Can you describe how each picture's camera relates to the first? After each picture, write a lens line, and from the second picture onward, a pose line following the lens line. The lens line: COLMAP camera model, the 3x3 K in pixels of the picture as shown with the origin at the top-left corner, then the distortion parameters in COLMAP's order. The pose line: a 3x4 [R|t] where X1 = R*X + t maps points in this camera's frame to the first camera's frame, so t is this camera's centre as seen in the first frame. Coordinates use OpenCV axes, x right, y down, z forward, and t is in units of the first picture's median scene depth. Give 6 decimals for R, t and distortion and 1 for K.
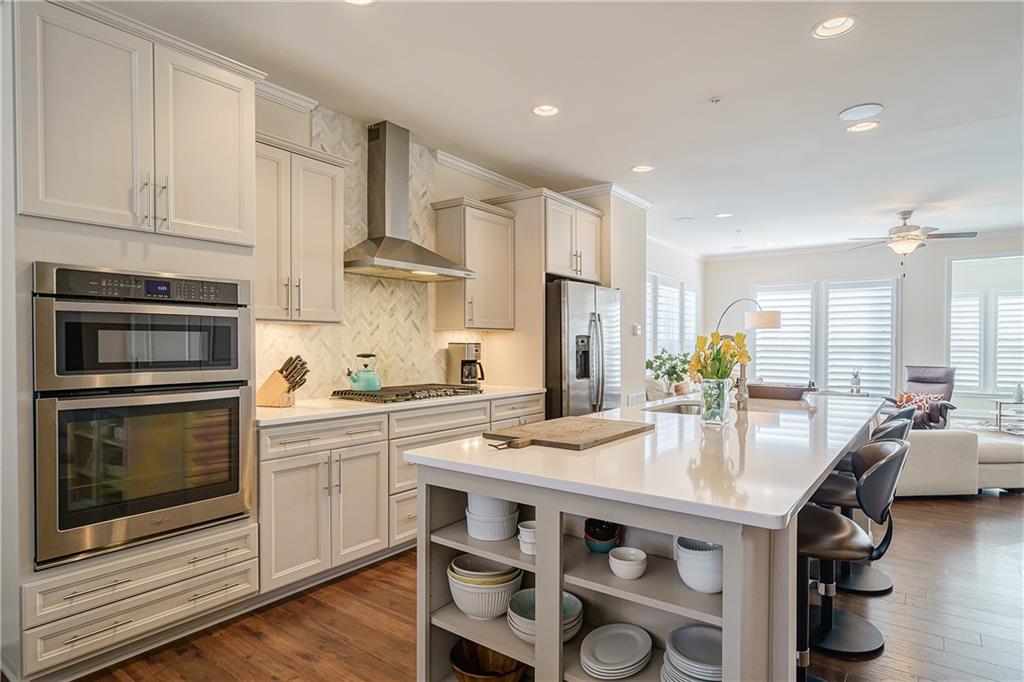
lens RADIAL K [[570.6, 0, 517.4], [0, 570.6, 351.6], [0, 0, 1]] dist [-0.001576, 0.000702]
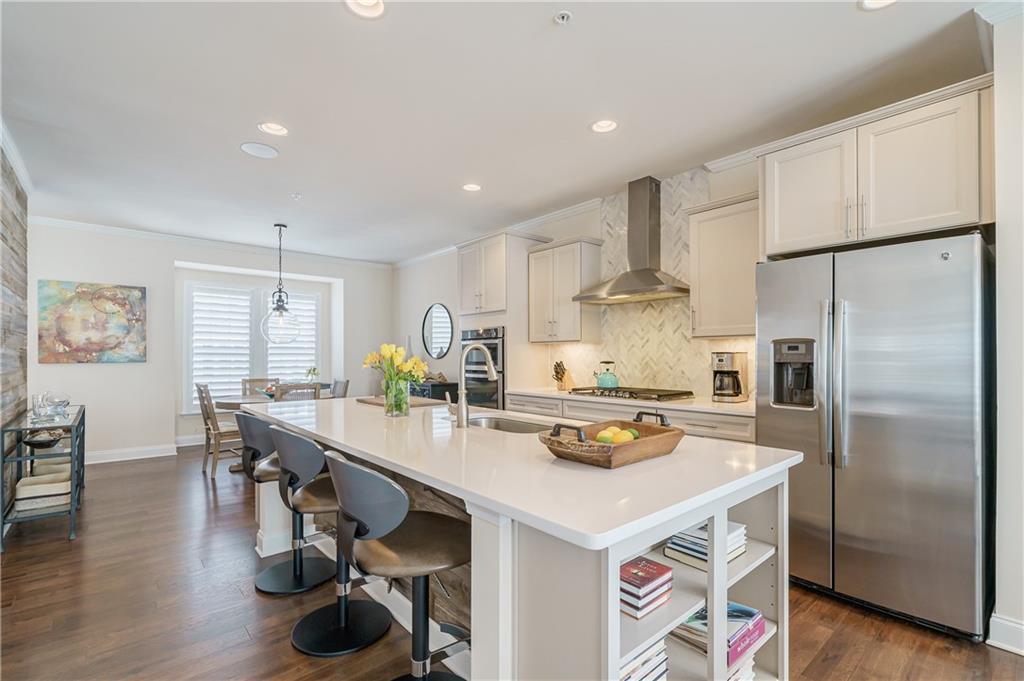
lens RADIAL K [[464.8, 0, 517.1], [0, 464.8, 354.5], [0, 0, 1]] dist [0.002462, 0.000285]
pose [[-0.225283, -0.006772, -0.974270, 0.767394], [-0.012552, 0.999913, -0.004047, -0.004302], [0.974212, 0.011318, -0.225349, 0.888902]]
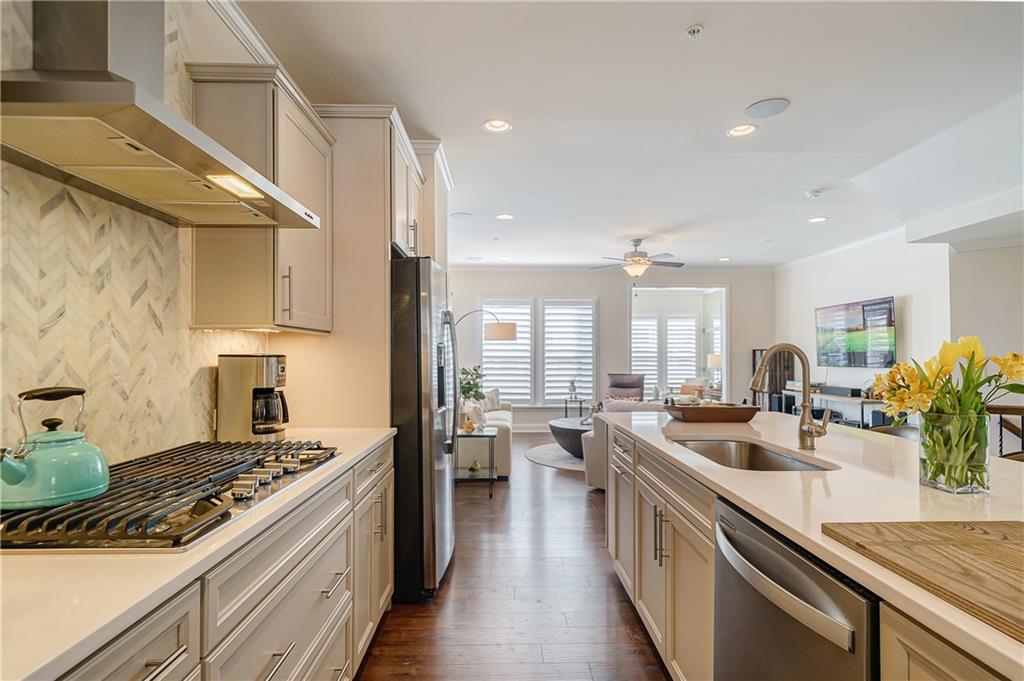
lens RADIAL K [[511.5, 0, 528.3], [0, 511.5, 349.7], [0, 0, 1]] dist [0.001091, 0.000150]
pose [[0.778216, 0.003572, 0.627987, -0.202805], [0.012264, 0.999707, -0.020885, -0.007455], [-0.627877, 0.023955, 0.777944, 0.506176]]
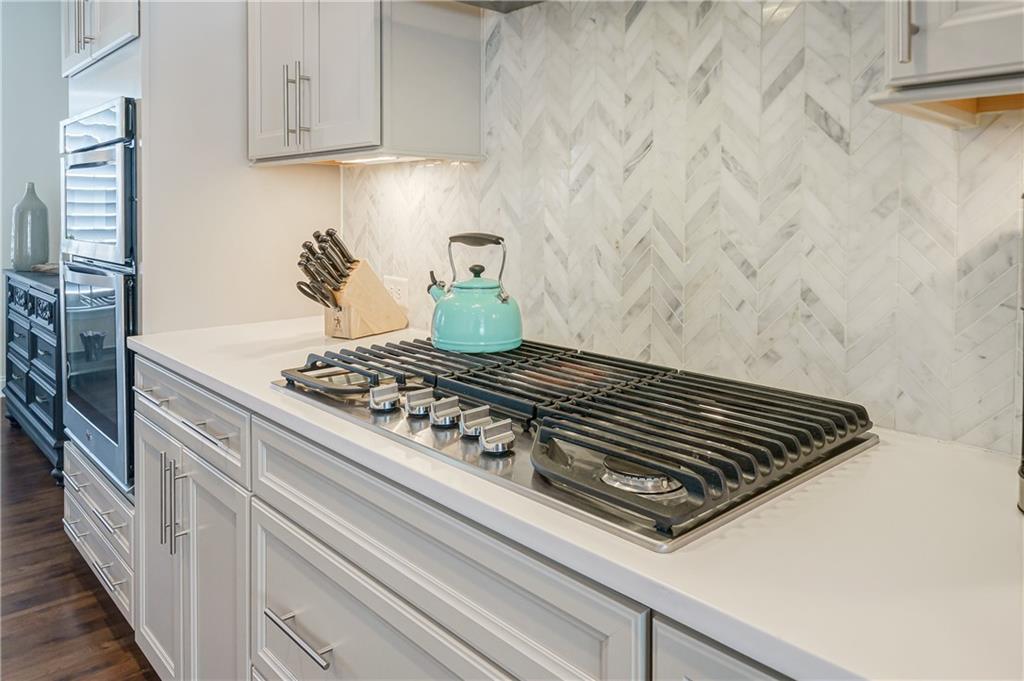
lens RADIAL K [[737.9, 0, 515.0], [0, 737.9, 226.2], [0, 0, 1]] dist [-0.001000, -0.000450]
pose [[-0.201382, 0.016494, -0.979374, 0.121830], [-0.018045, 0.999626, 0.020545, -0.008131], [0.979347, 0.021811, -0.201009, 0.944477]]
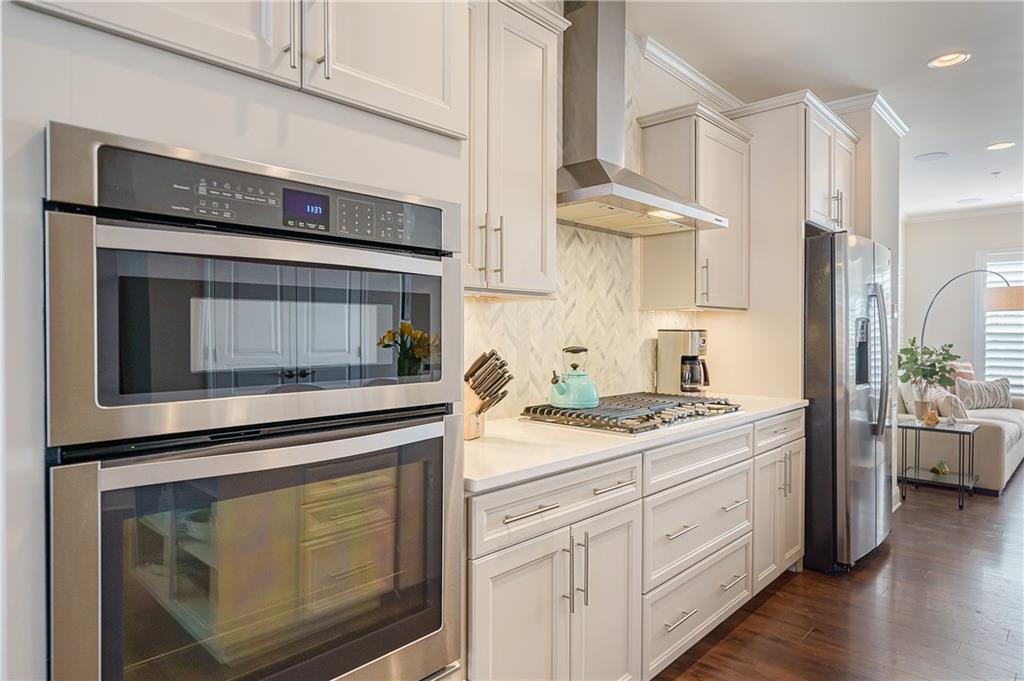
lens RADIAL K [[619.4, 0, 512.0], [0, 619.4, 340.5], [0, 0, 1]] dist [-0.000930, 0.000384]
pose [[0.993580, 0.002127, -0.113111, -0.220109], [-0.002049, 0.999998, 0.000802, -0.002932], [0.113113, -0.000565, 0.993582, 0.281009]]
